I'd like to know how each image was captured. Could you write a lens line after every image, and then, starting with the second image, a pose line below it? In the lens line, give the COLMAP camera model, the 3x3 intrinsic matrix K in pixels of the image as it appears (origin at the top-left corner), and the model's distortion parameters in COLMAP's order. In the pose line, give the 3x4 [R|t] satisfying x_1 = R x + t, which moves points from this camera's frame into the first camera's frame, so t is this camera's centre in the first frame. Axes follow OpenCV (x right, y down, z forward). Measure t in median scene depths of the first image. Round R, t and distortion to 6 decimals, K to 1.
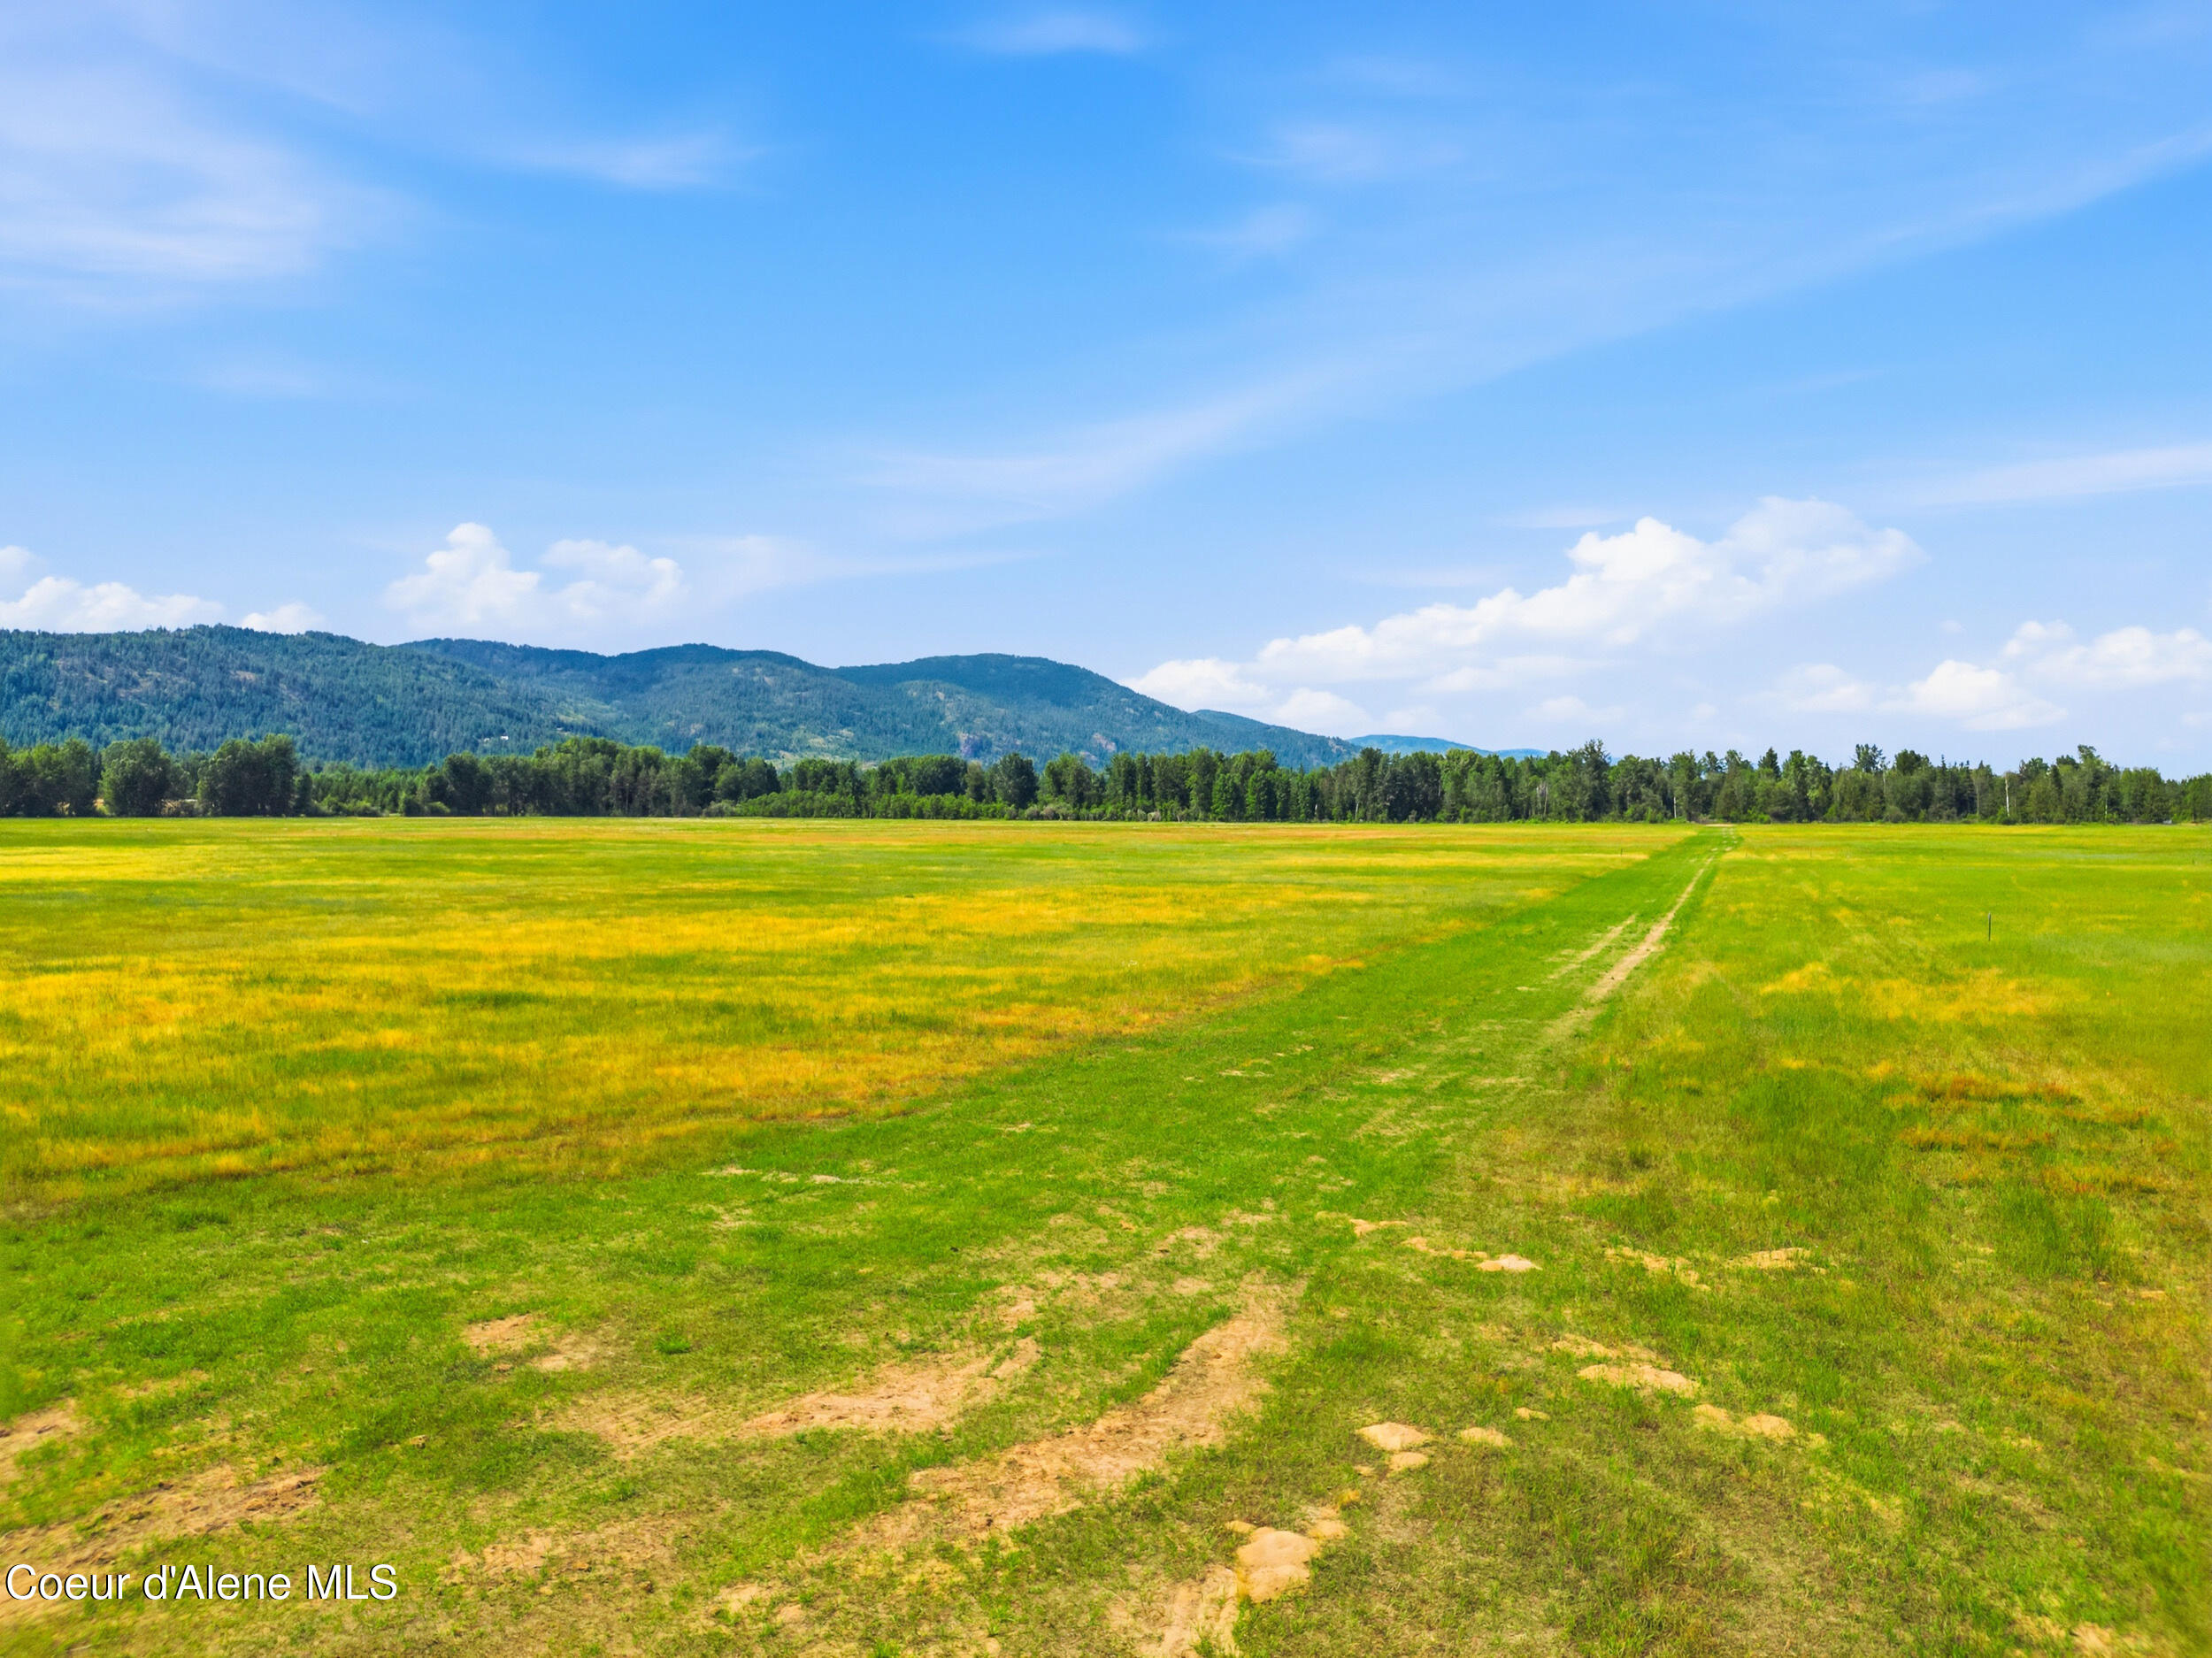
lens RADIAL K [[1545.5, 0, 1096.8], [0, 1545.5, 826.2], [0, 0, 1]] dist [0.082941, -0.089126]
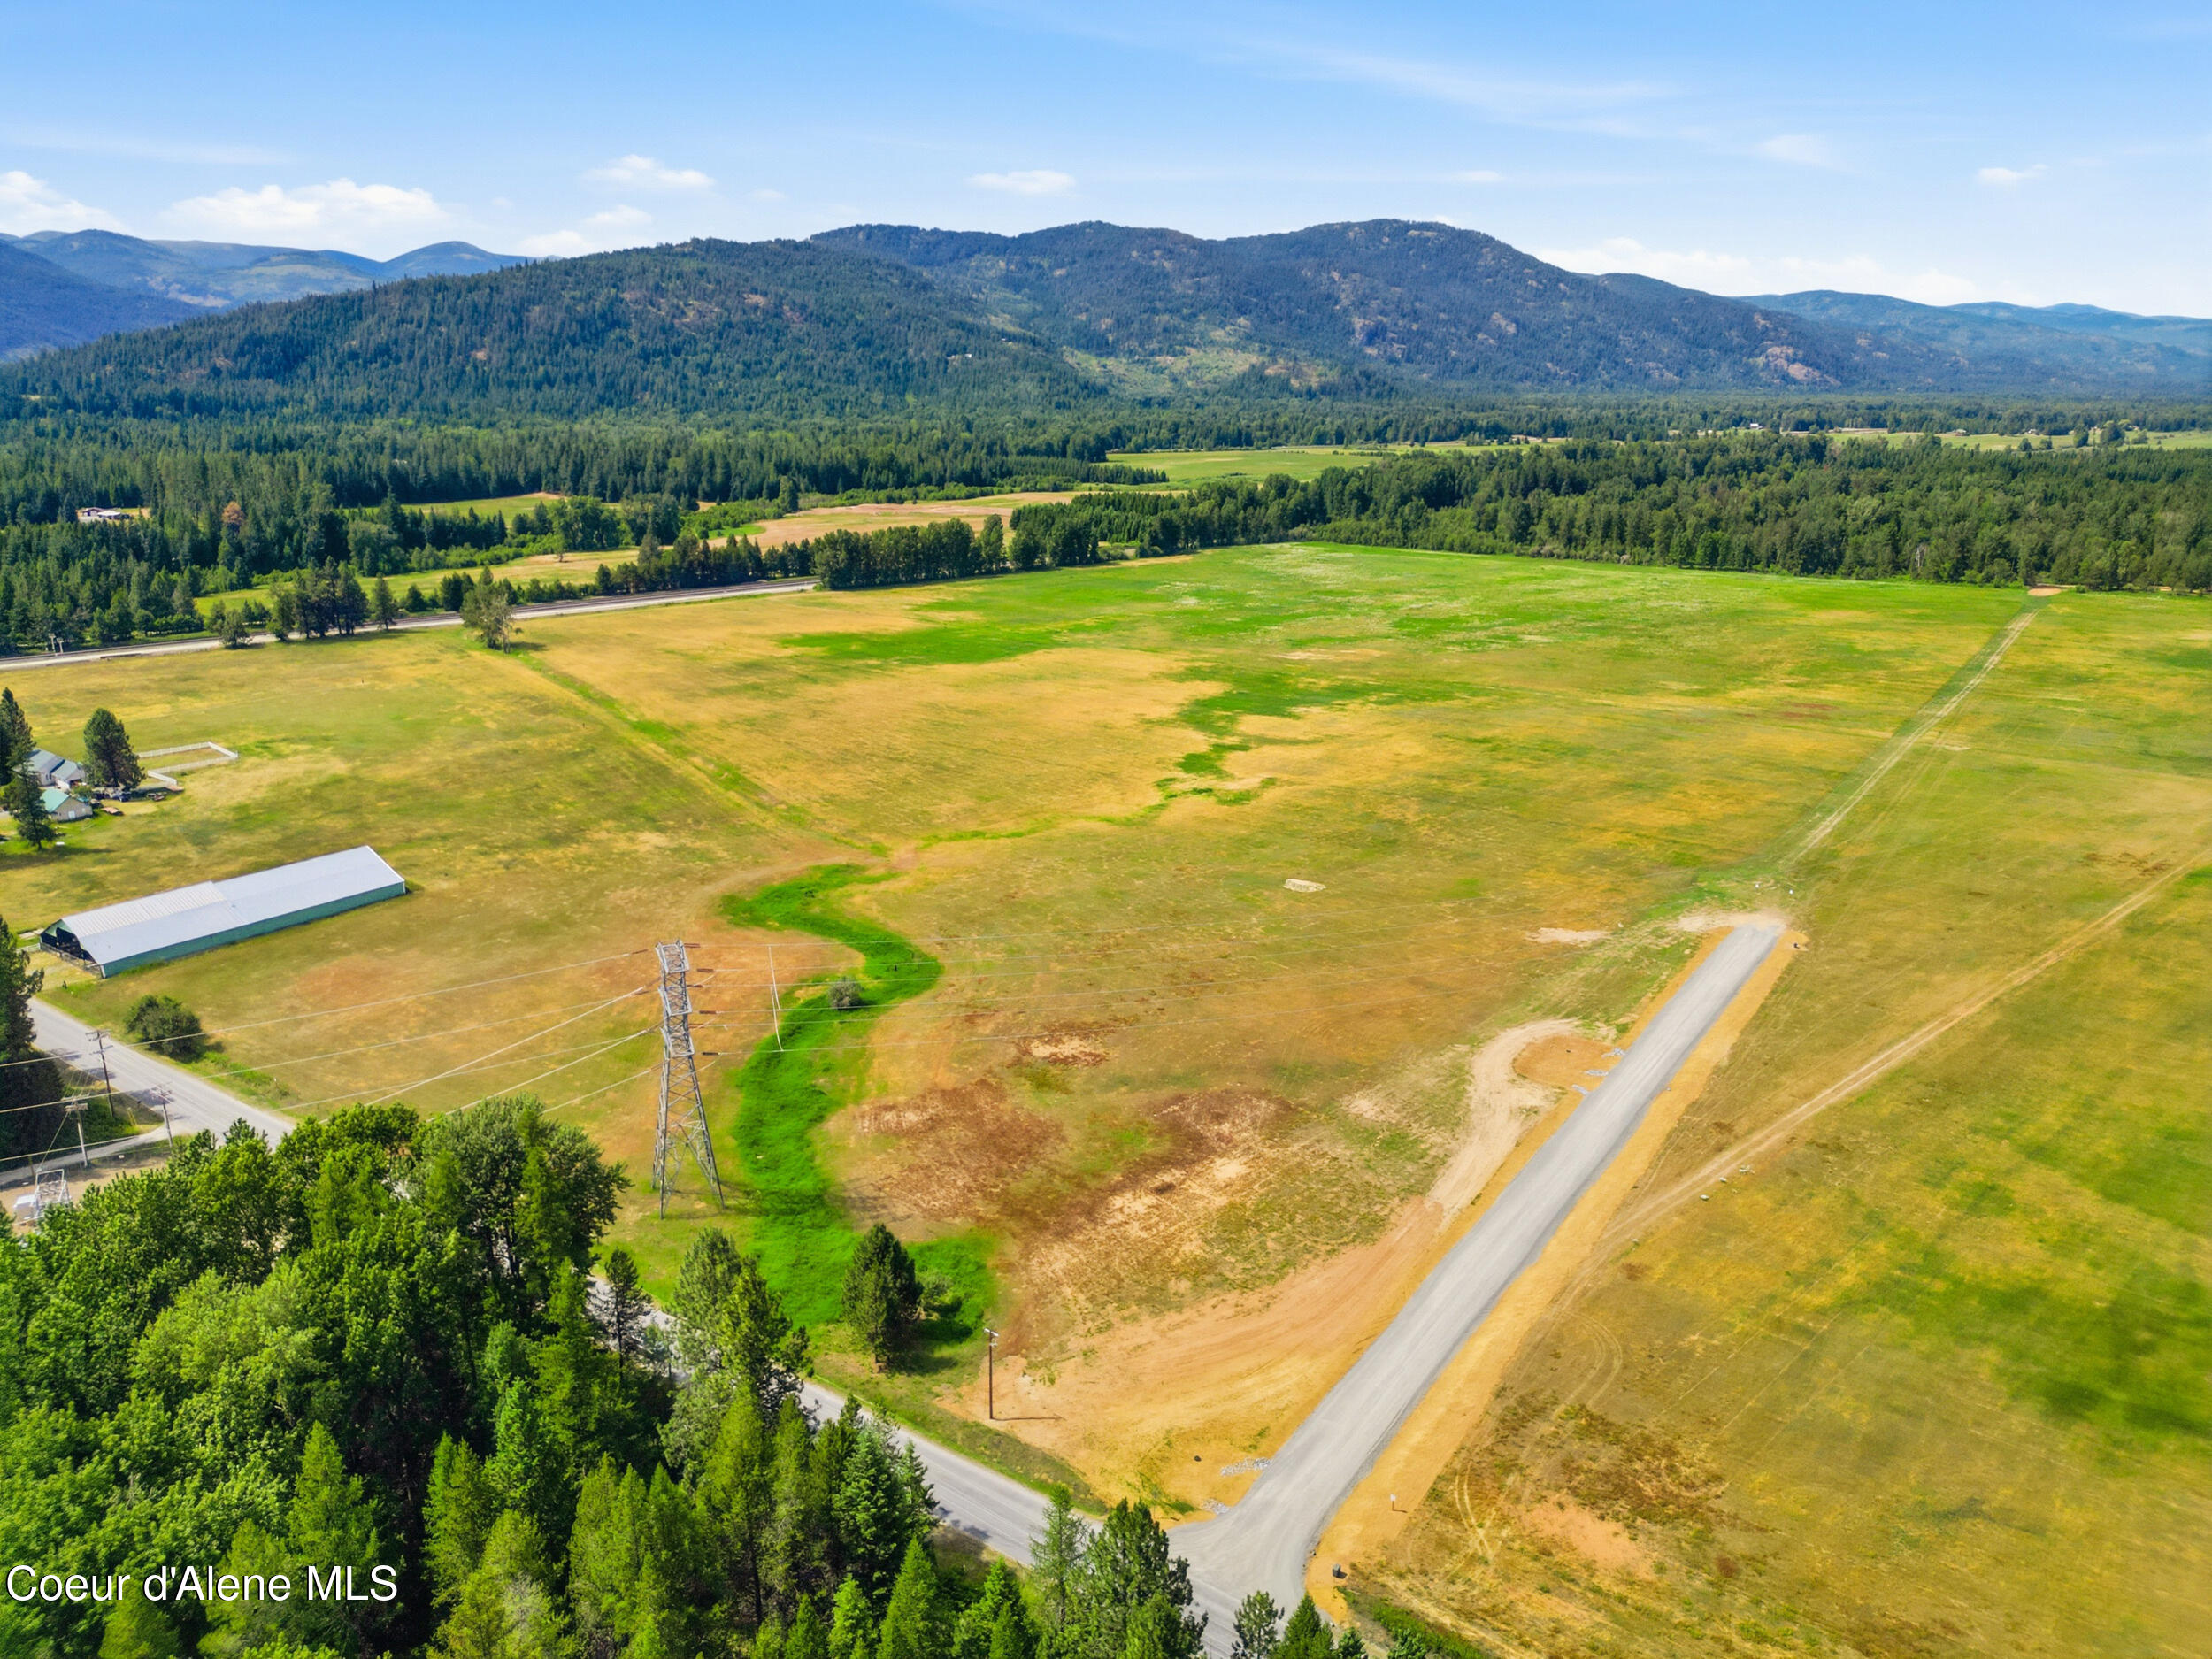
lens RADIAL K [[1545.6, 0, 1096.6], [0, 1545.6, 839.2], [0, 0, 1]] dist [0.082941, -0.089126]
pose [[0.974442, 0.066292, -0.214636, -0.104476], [-0.003735, 0.960115, 0.279581, -0.148407], [0.224609, -0.271634, 0.935824, -0.502226]]
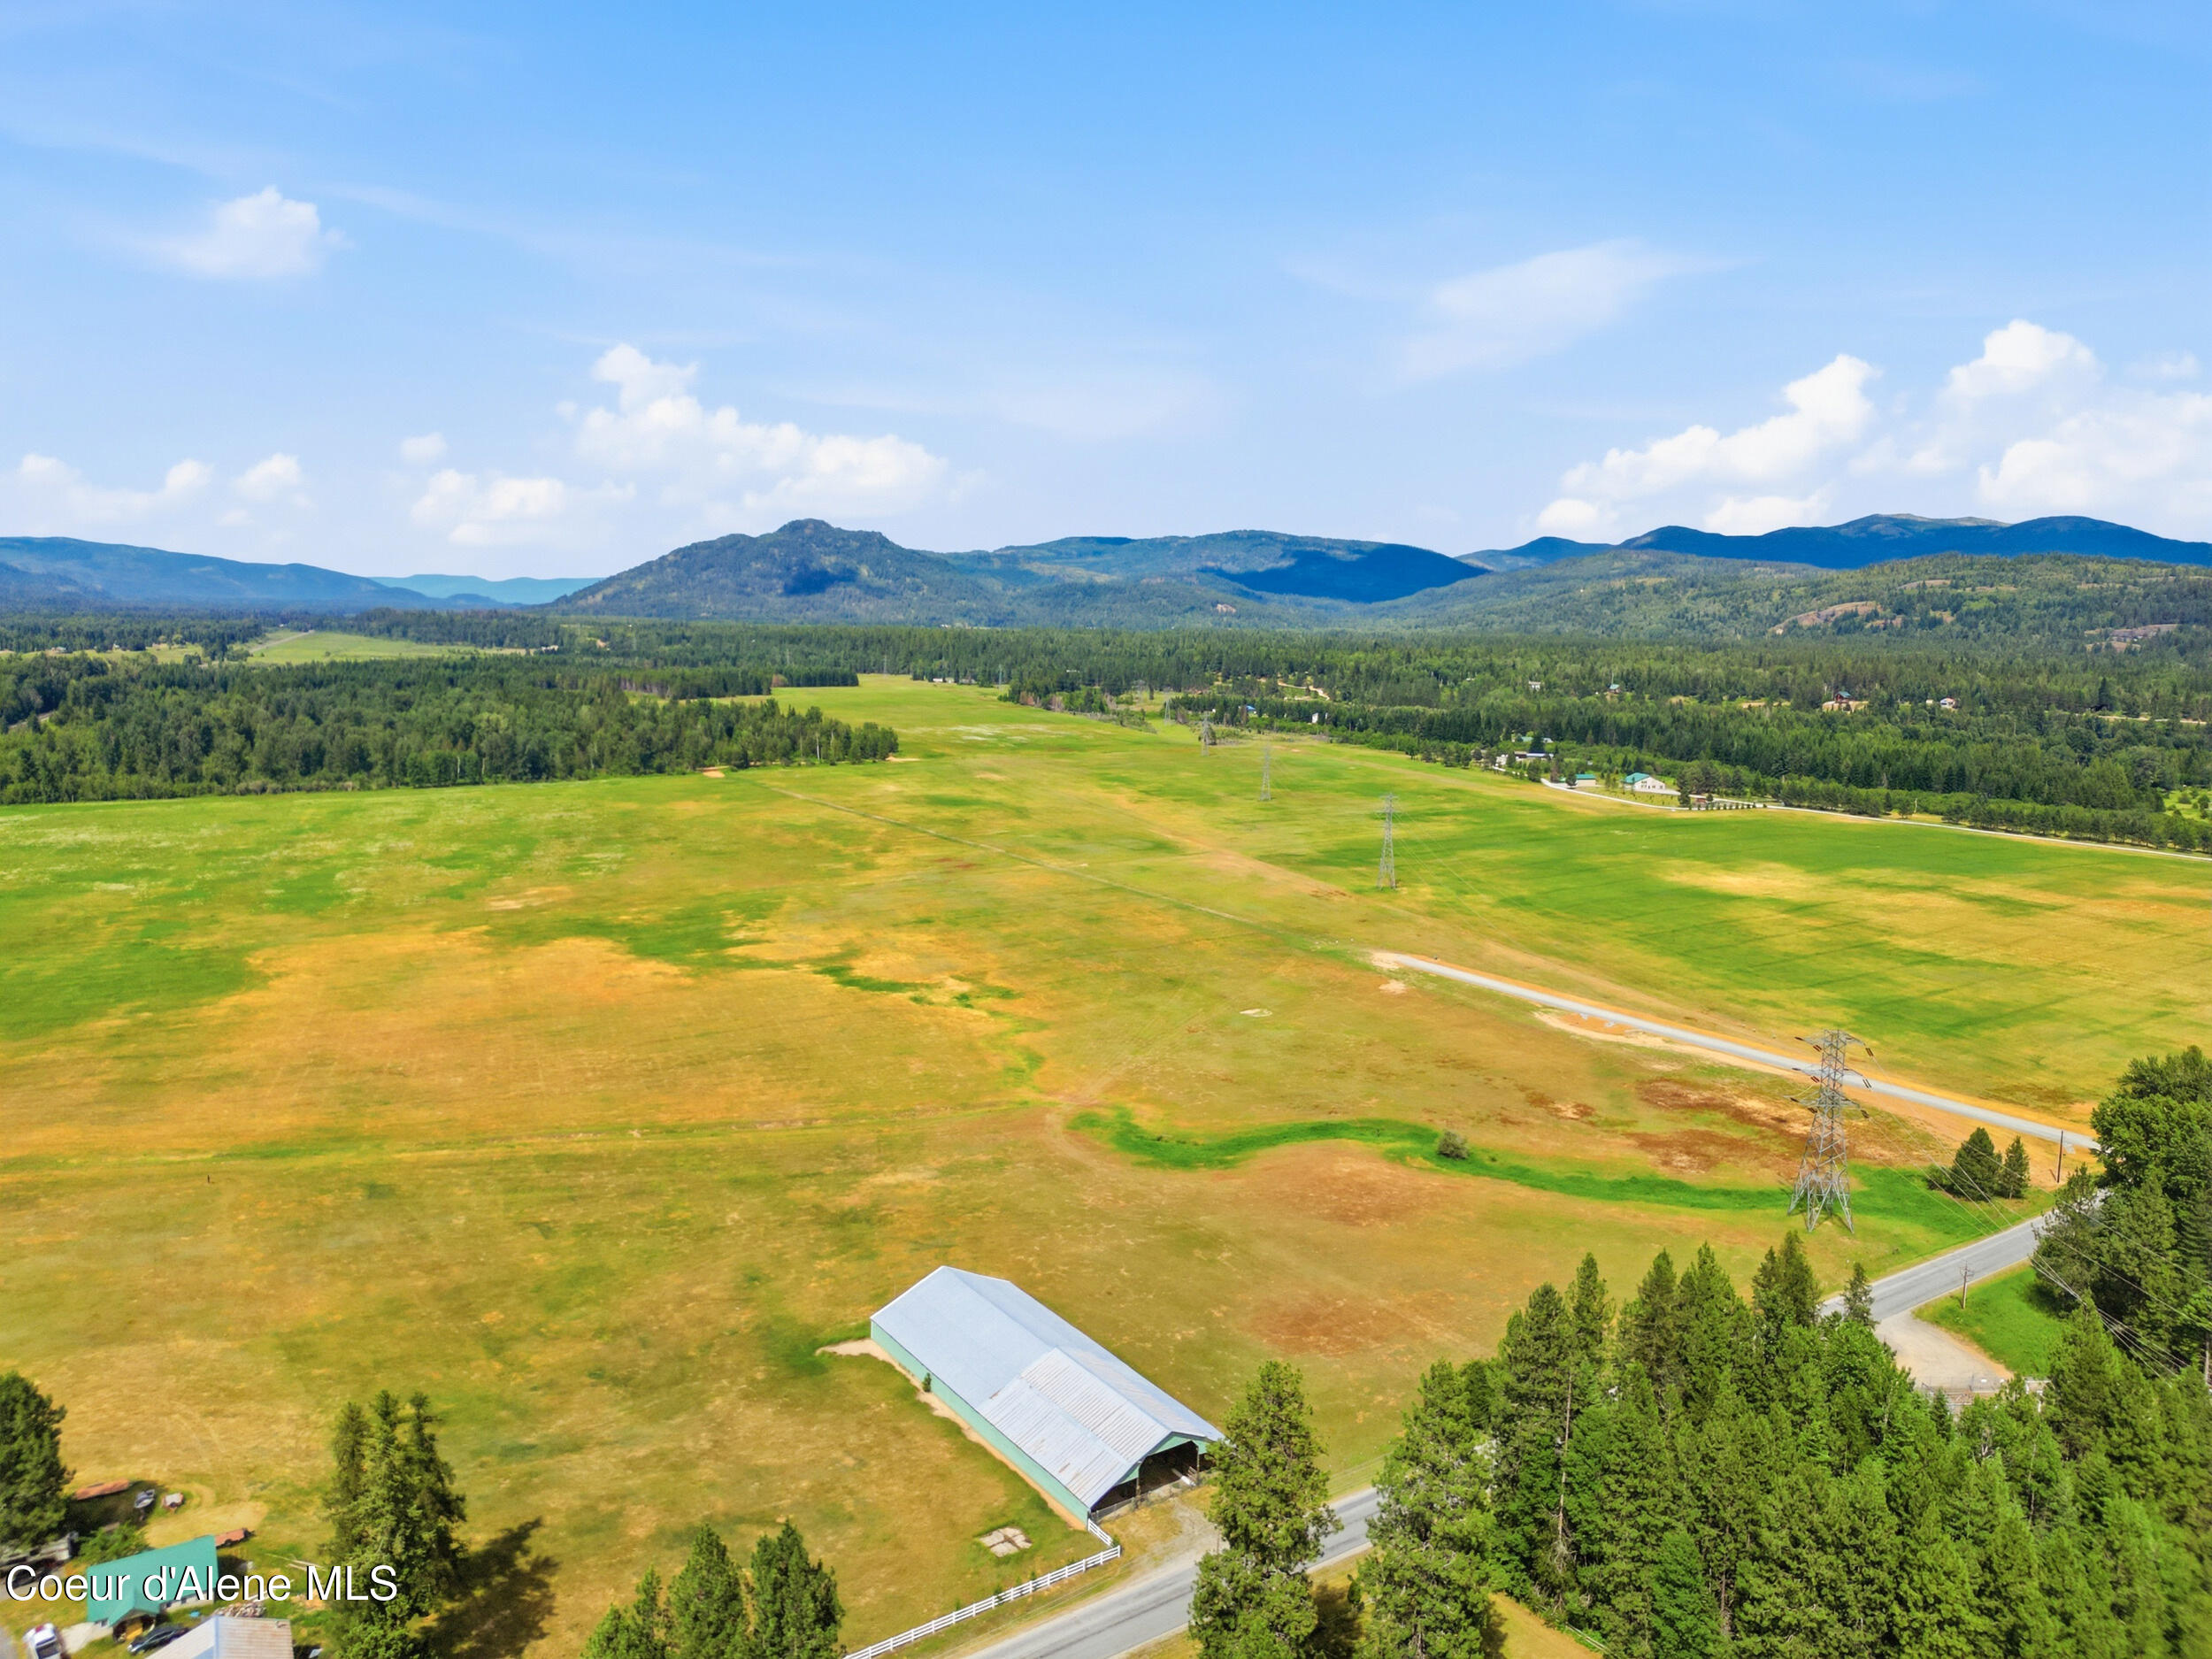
lens RADIAL K [[1545.6, 0, 1109.5], [0, 1545.6, 834.9], [0, 0, 1]] dist [0.082941, -0.089126]
pose [[0.547498, -0.112529, 0.829206, -0.700264], [-0.010686, 0.989896, 0.141391, -0.155027], [-0.836739, -0.086273, 0.540763, -0.305564]]
